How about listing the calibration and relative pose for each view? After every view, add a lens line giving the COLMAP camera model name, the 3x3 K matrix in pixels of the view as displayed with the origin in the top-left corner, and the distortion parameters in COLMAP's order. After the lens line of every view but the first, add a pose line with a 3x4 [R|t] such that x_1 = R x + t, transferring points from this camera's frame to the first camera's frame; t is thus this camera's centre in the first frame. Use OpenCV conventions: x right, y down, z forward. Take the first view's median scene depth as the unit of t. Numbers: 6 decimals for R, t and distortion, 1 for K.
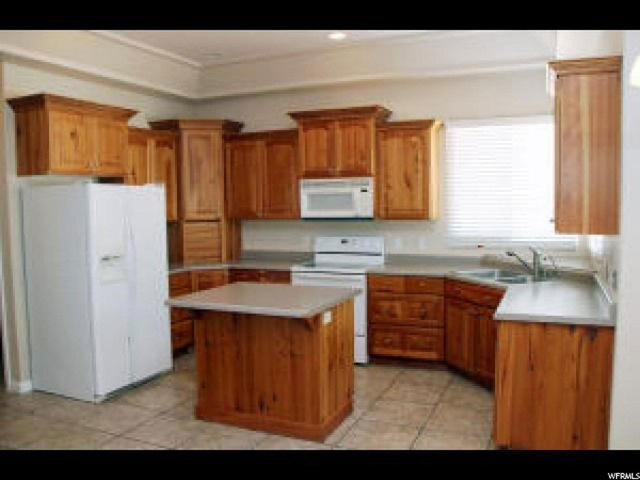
lens RADIAL K [[552.9, 0, 320.0], [0, 552.9, 240.0], [0, 0, 1]] dist [-0.107637, -0.001381]
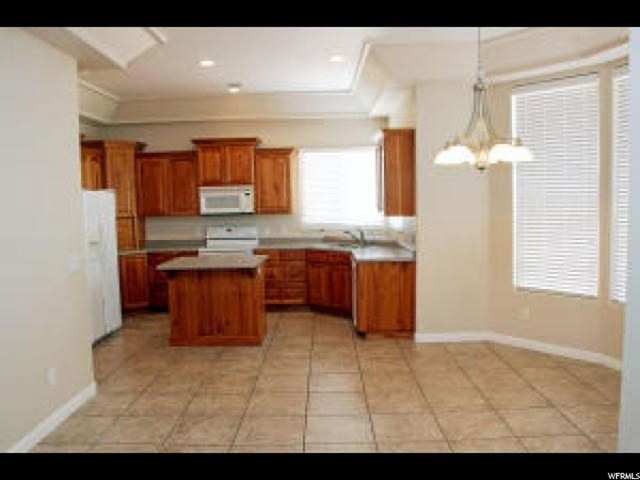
lens RADIAL K [[552.9, 0, 320.0], [0, 552.9, 240.0], [0, 0, 1]] dist [-0.107637, -0.001381]
pose [[0.915780, -0.034469, 0.400199, -0.332377], [0.037435, 0.999299, 0.000408, 0.037987], [-0.399933, 0.014608, 0.916428, -0.416714]]
